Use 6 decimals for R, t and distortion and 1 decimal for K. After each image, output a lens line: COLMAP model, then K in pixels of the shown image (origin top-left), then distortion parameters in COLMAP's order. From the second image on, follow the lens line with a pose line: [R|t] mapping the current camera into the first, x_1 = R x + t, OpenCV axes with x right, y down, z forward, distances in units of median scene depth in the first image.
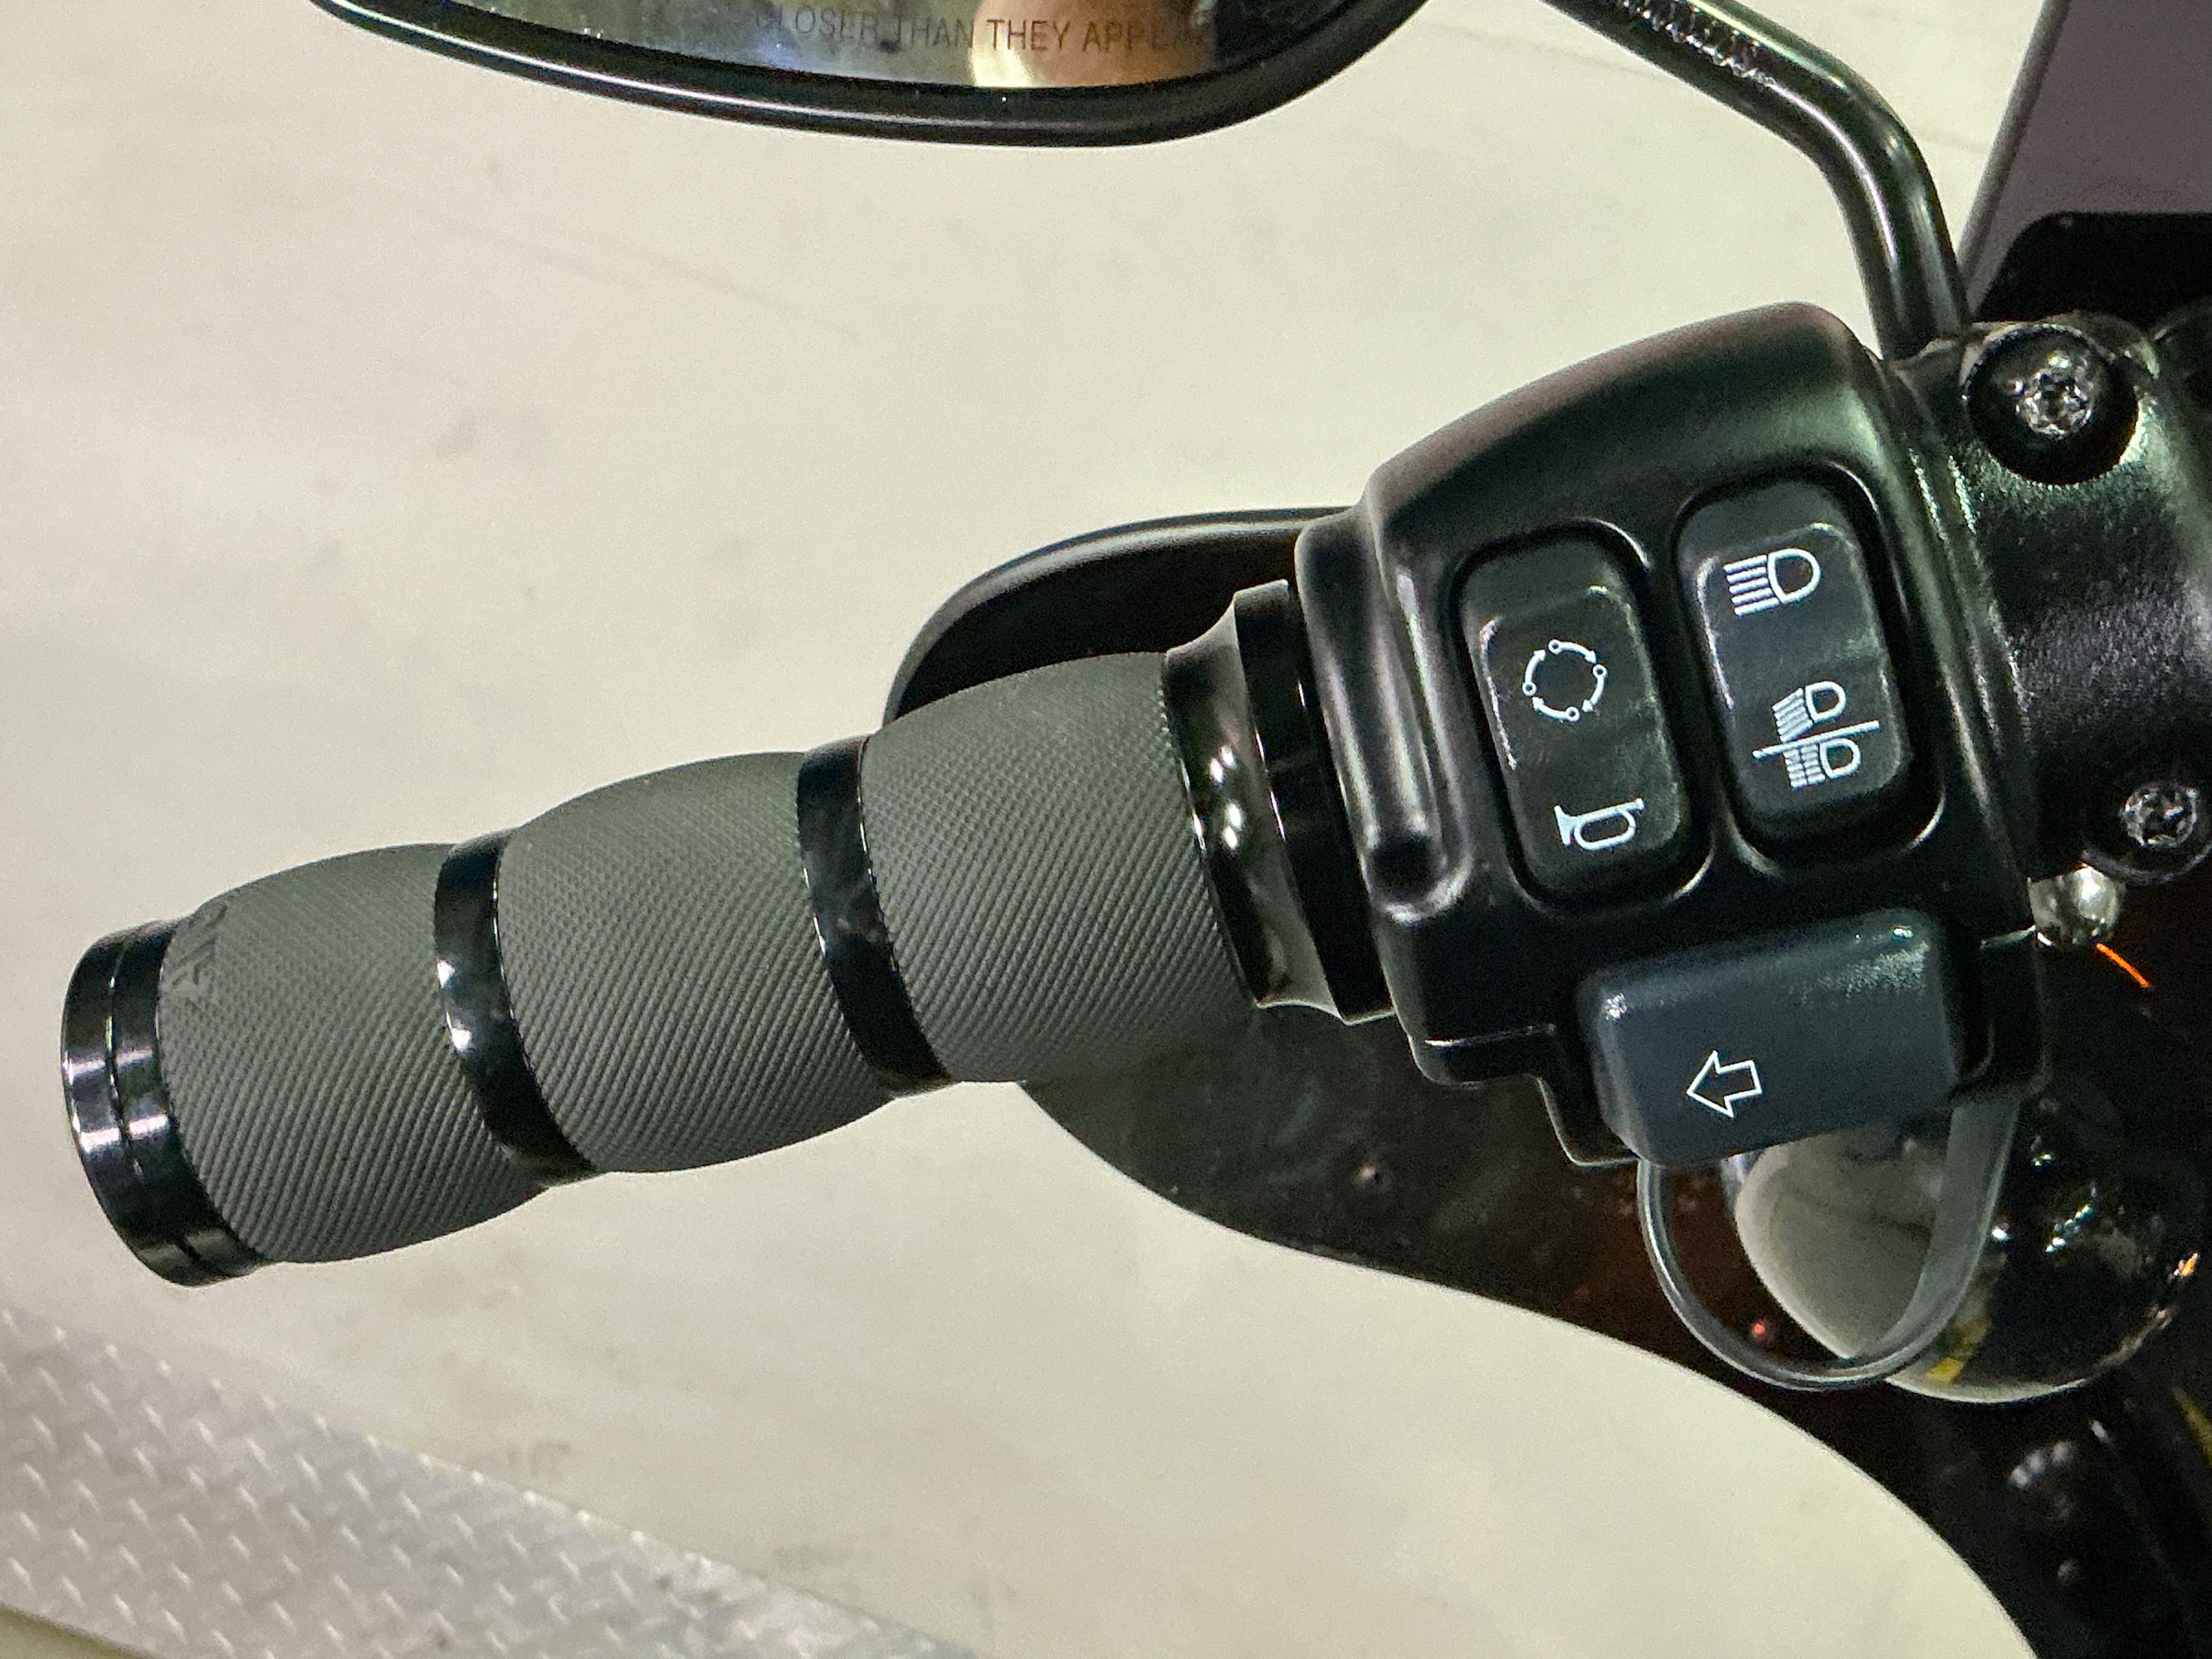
lens RADIAL K [[3004.1, 0, 1106.0], [0, 3004.1, 829.5], [0, 0, 1]] dist [-0.117126, -0.000634]
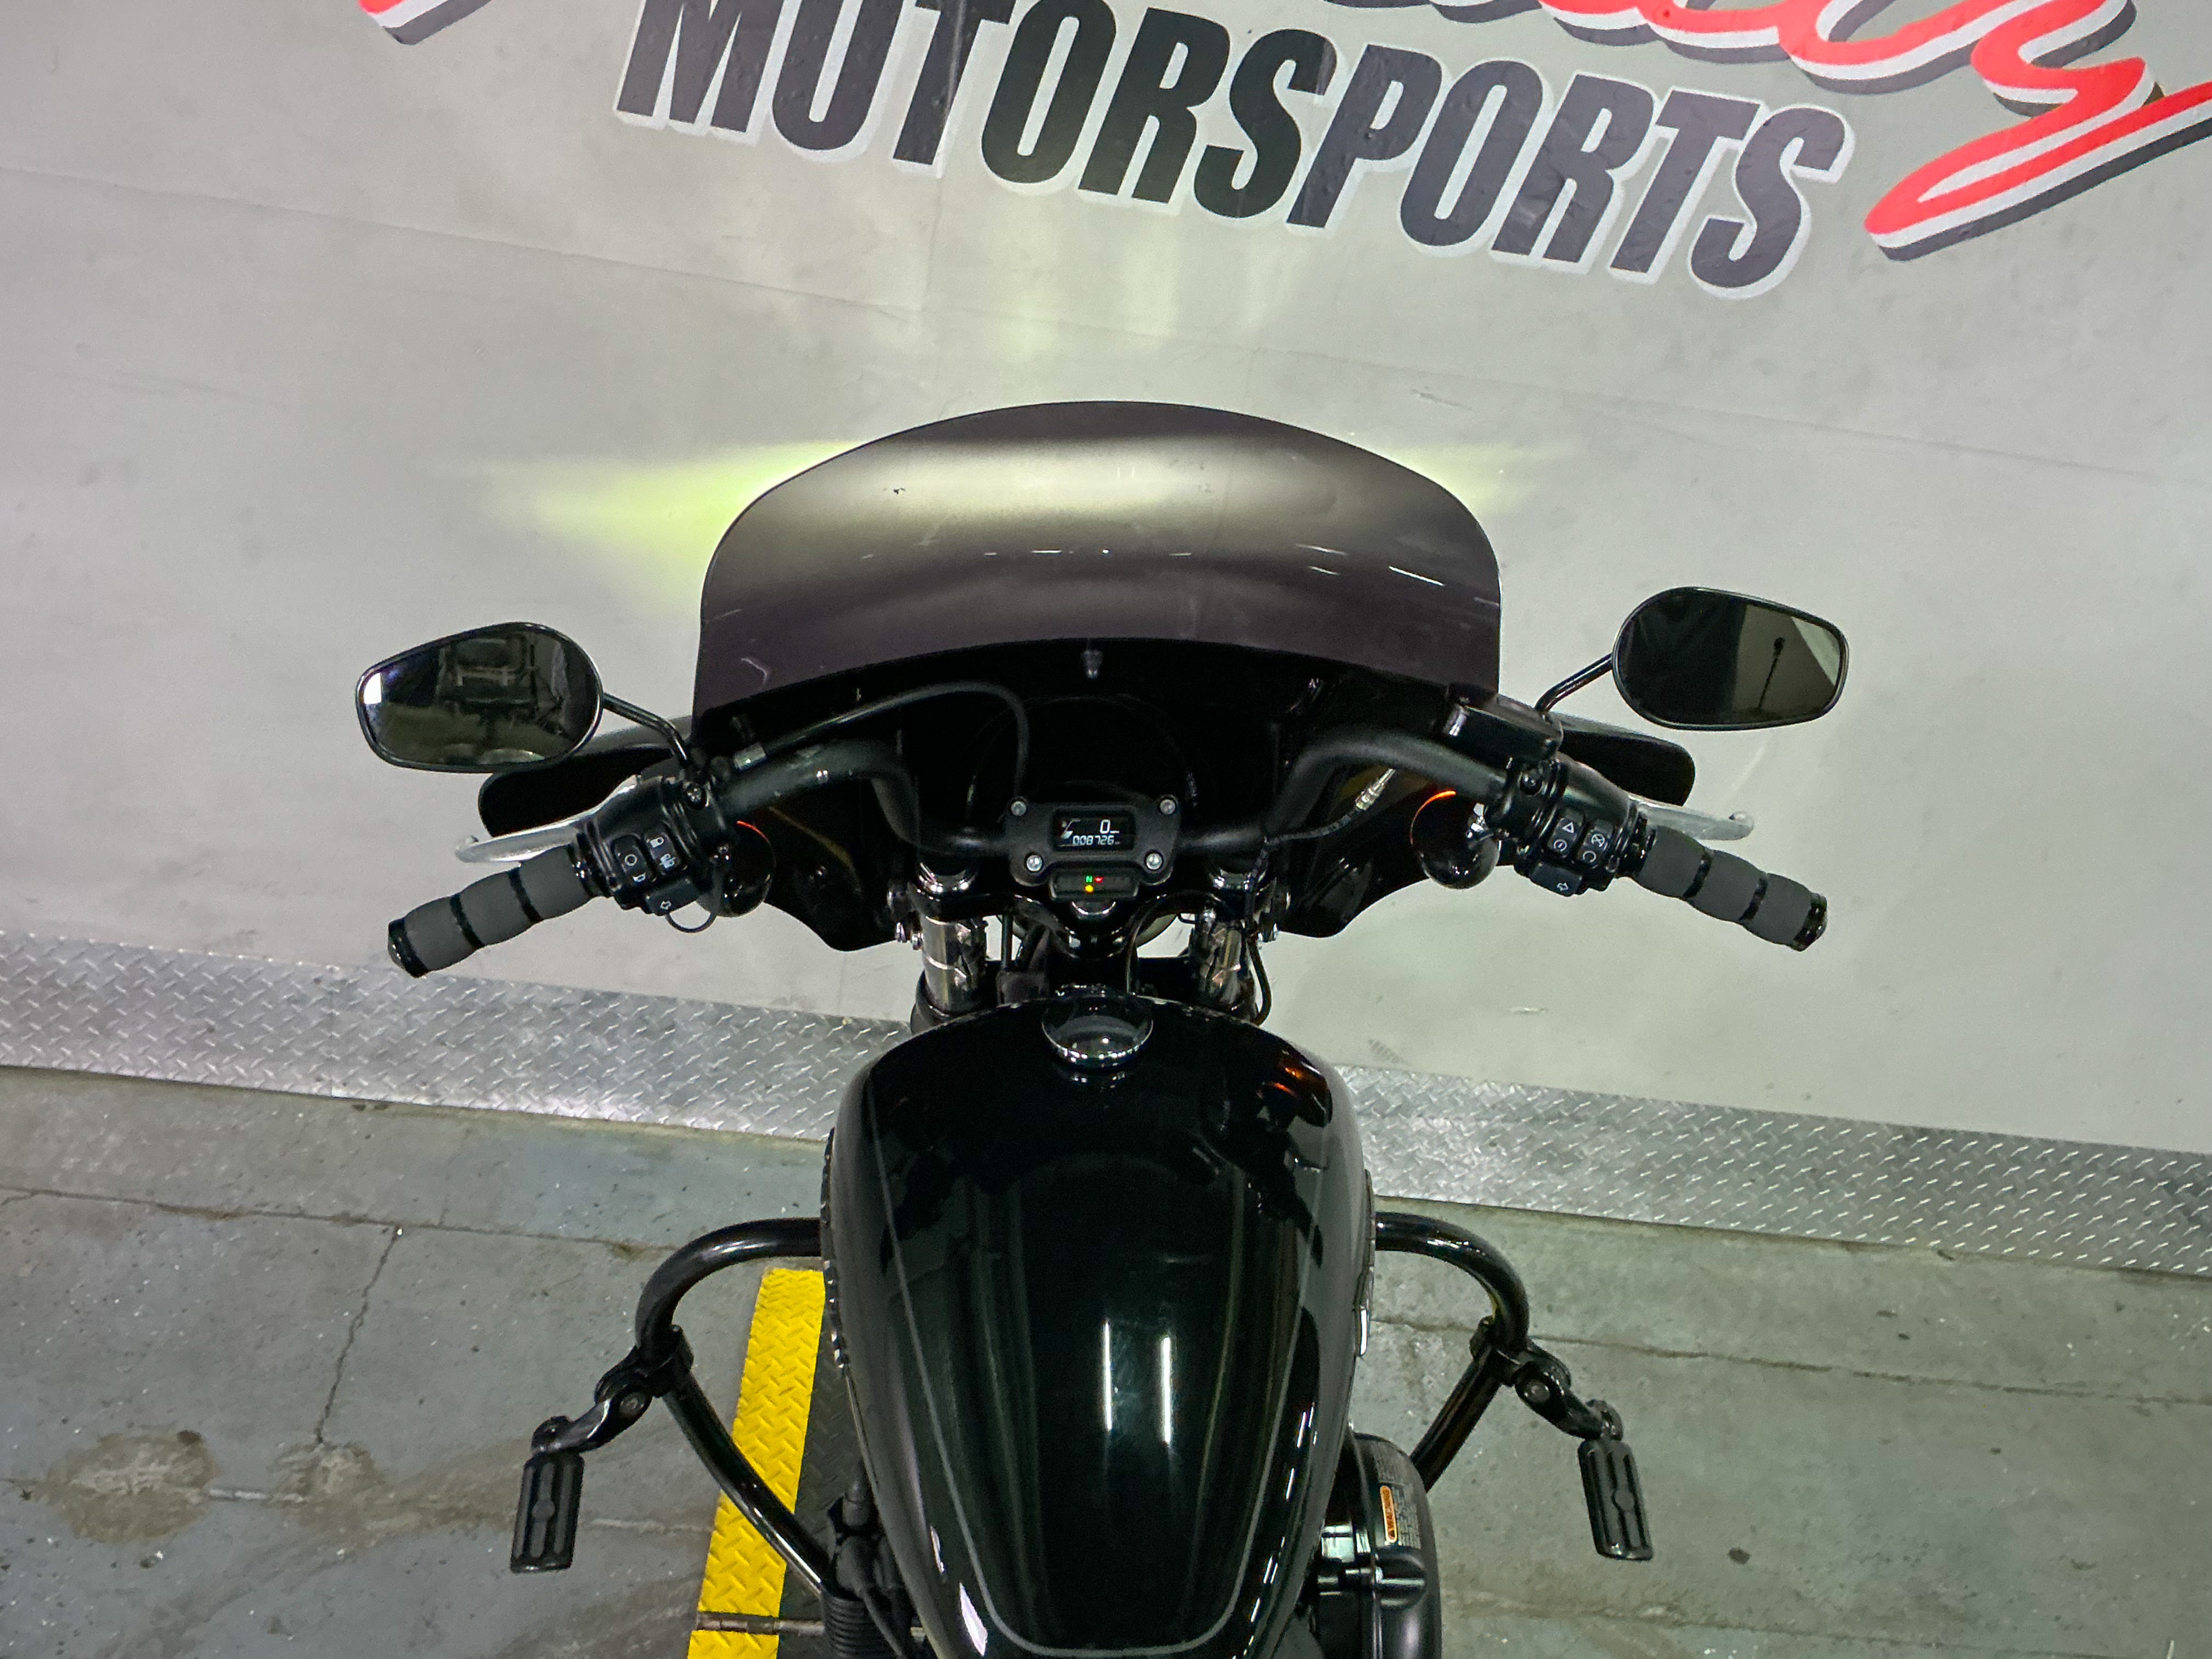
lens RADIAL K [[2053.7, 0, 1106.0], [0, 2053.7, 829.5], [0, 0, 1]] dist [0.149121, -0.305062]
pose [[0.935187, -0.193933, 0.296336, -0.037426], [0.114366, 0.957286, 0.265563, -0.205482], [-0.335179, -0.214460, 0.917421, -0.617315]]
